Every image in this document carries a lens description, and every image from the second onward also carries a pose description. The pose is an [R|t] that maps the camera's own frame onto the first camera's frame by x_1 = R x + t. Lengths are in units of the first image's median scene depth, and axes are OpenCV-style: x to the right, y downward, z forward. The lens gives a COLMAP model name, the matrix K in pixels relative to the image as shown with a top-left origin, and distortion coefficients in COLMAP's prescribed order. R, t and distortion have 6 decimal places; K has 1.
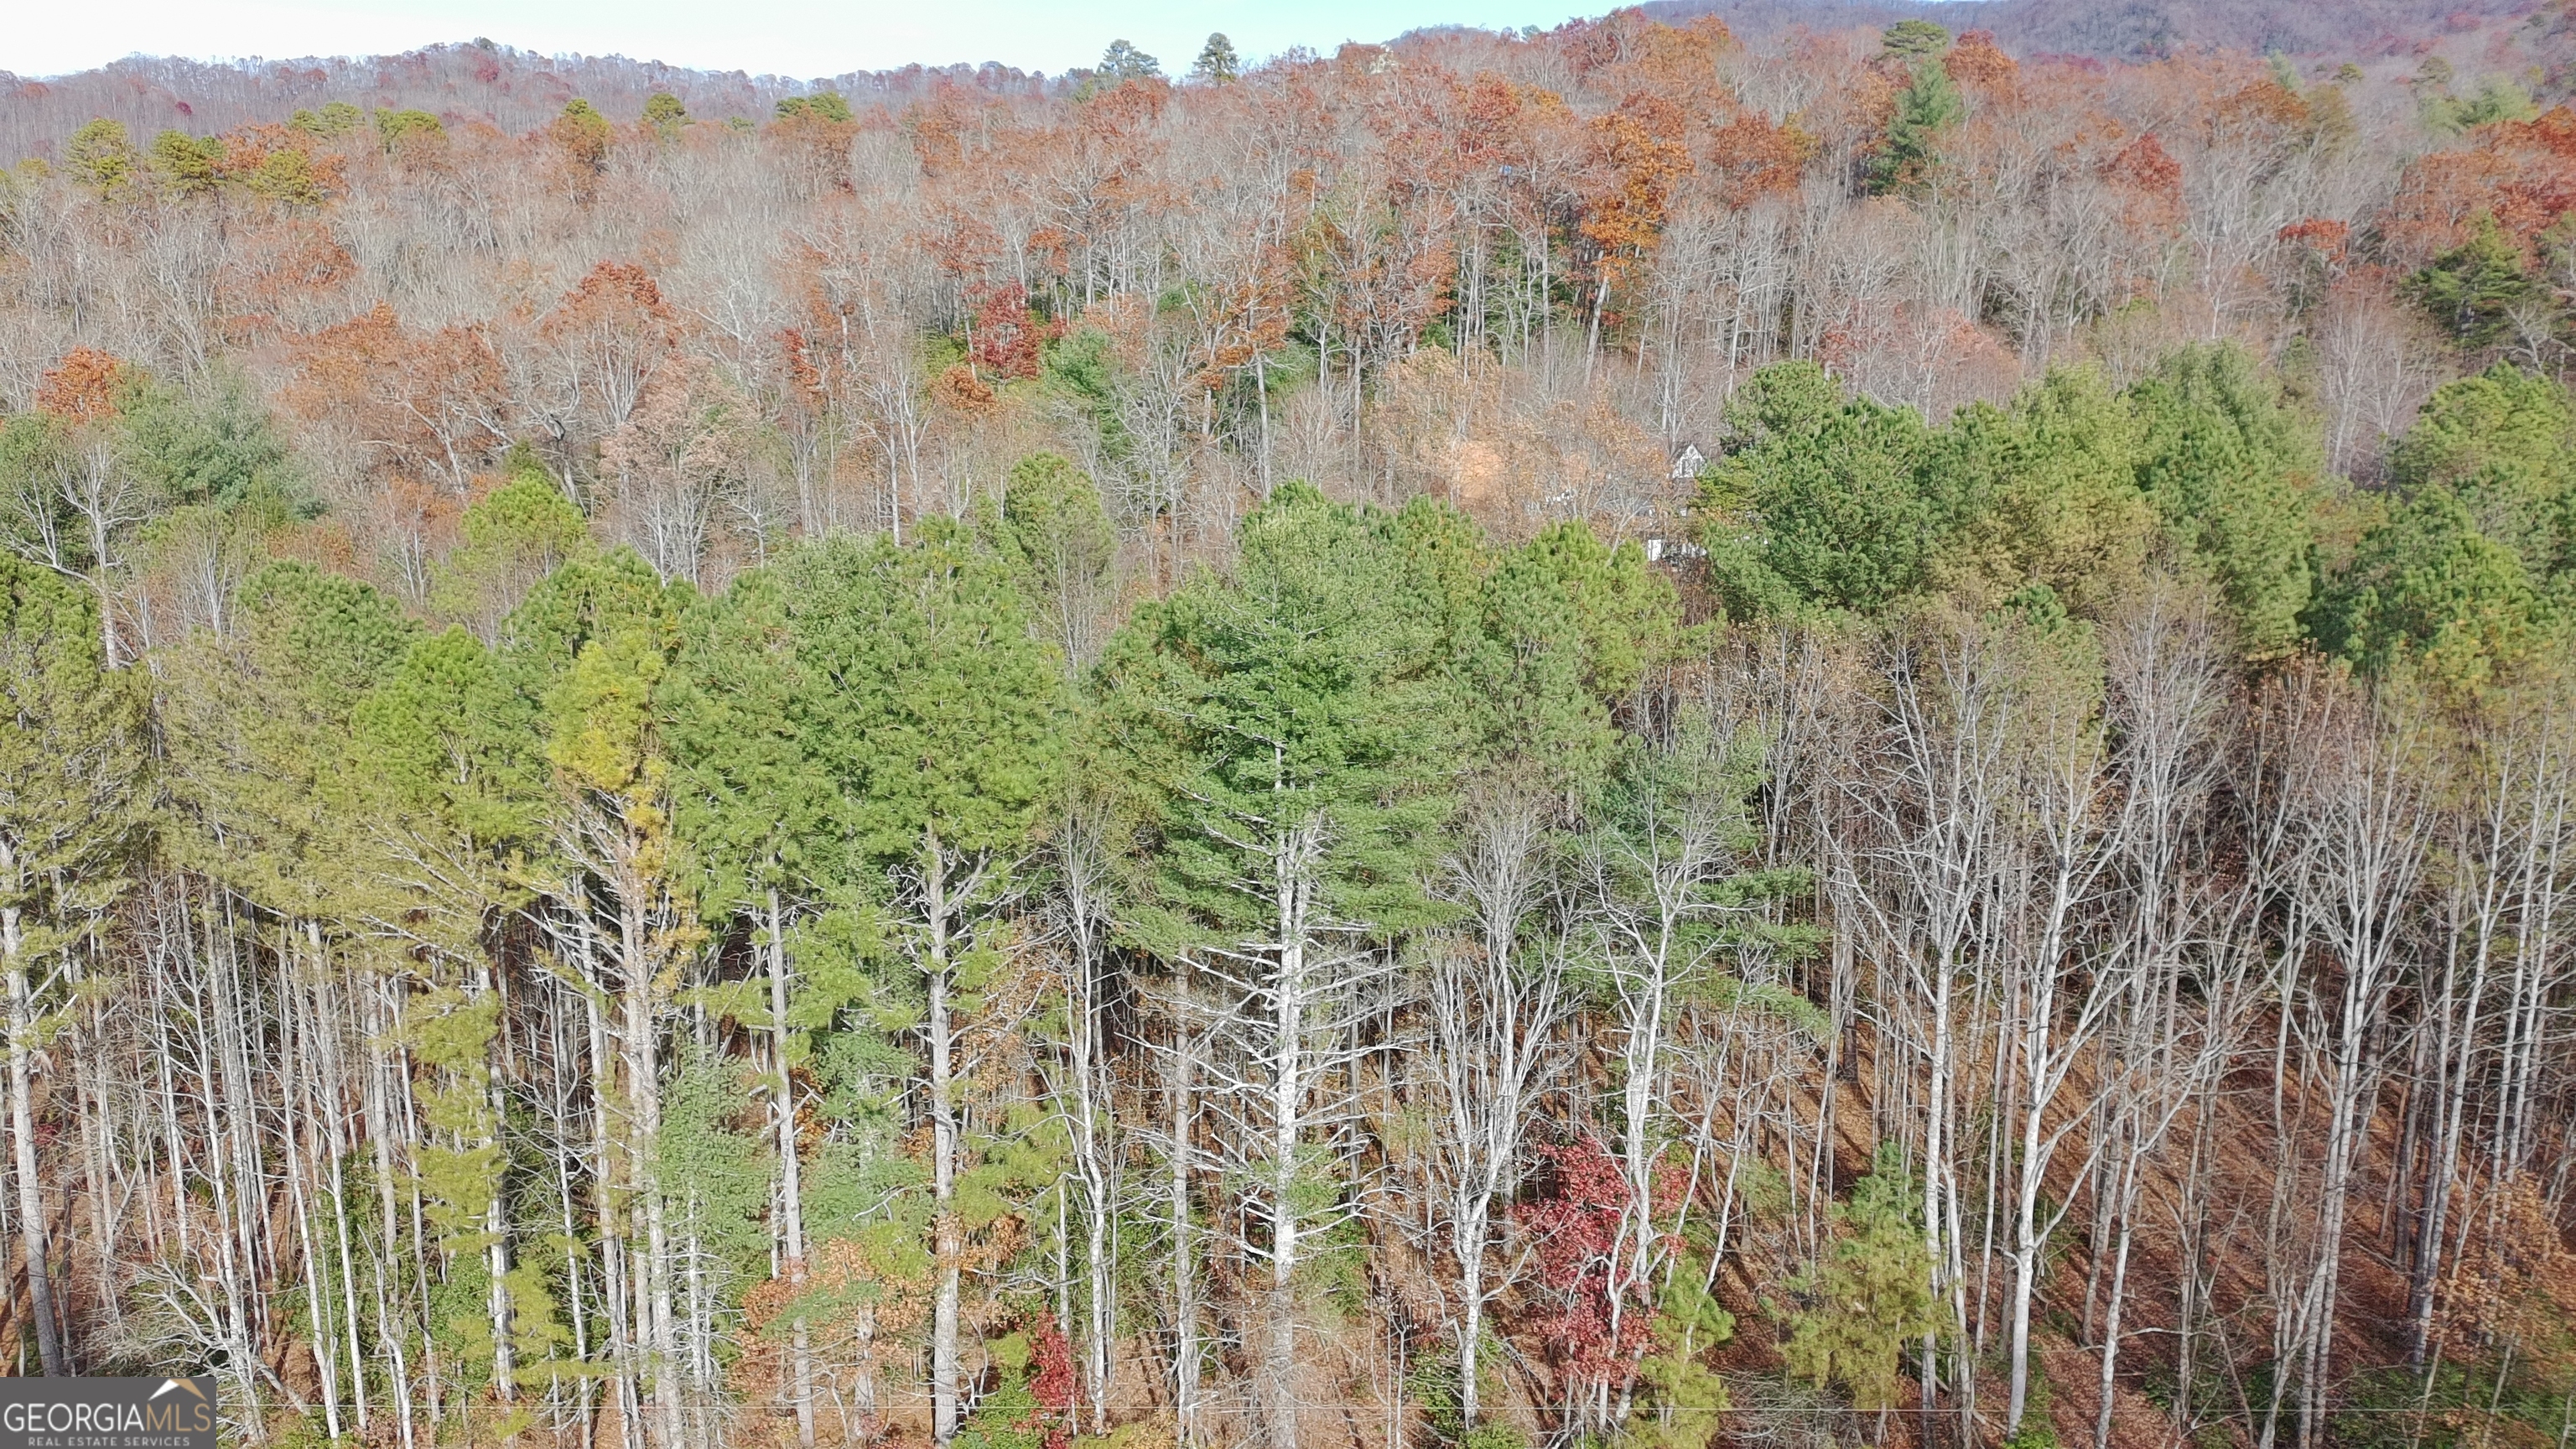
lens RADIAL K [[2064.6, 0, 1288.0], [0, 2064.6, 724.5], [0, 0, 1]] dist [0.098188, -0.098684]
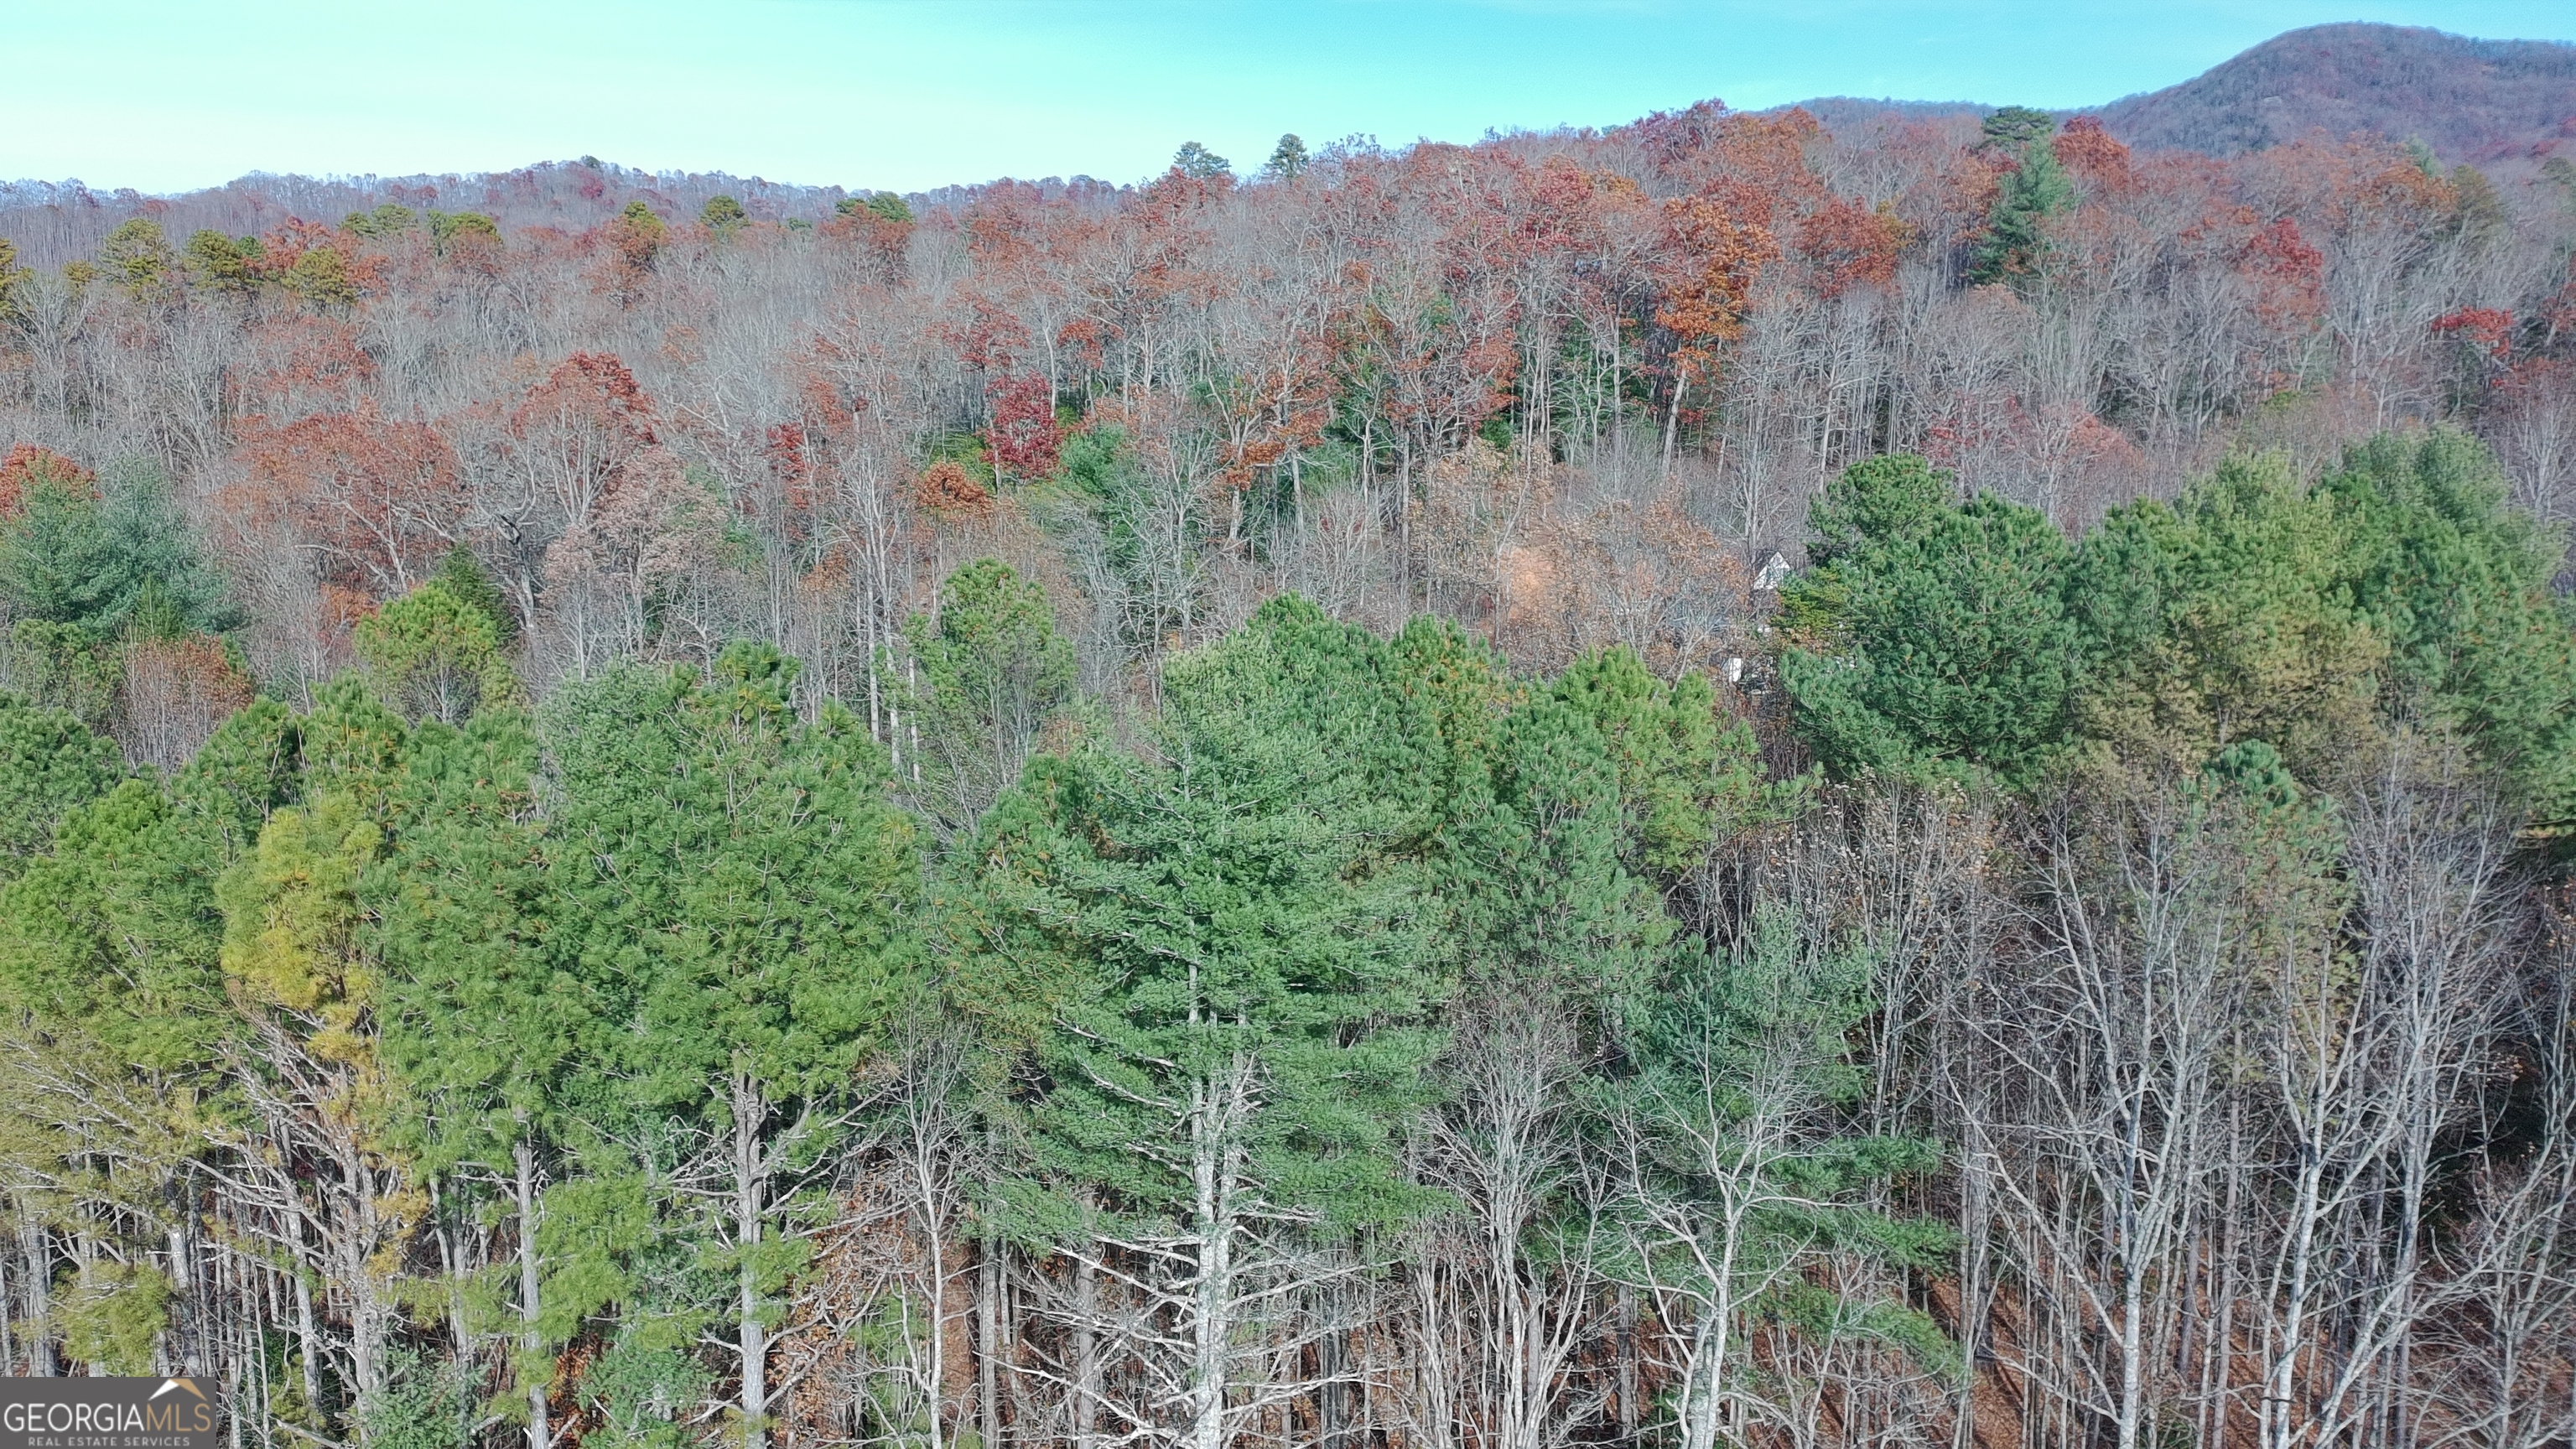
lens RADIAL K [[2064.6, 0, 1288.0], [0, 2064.6, 724.5], [0, 0, 1]] dist [0.098188, -0.098684]
pose [[0.999099, 0.006748, -0.041891, 0.020948], [-0.008863, 0.998684, -0.050513, -0.013057], [0.041495, 0.050839, 0.997844, 0.098239]]
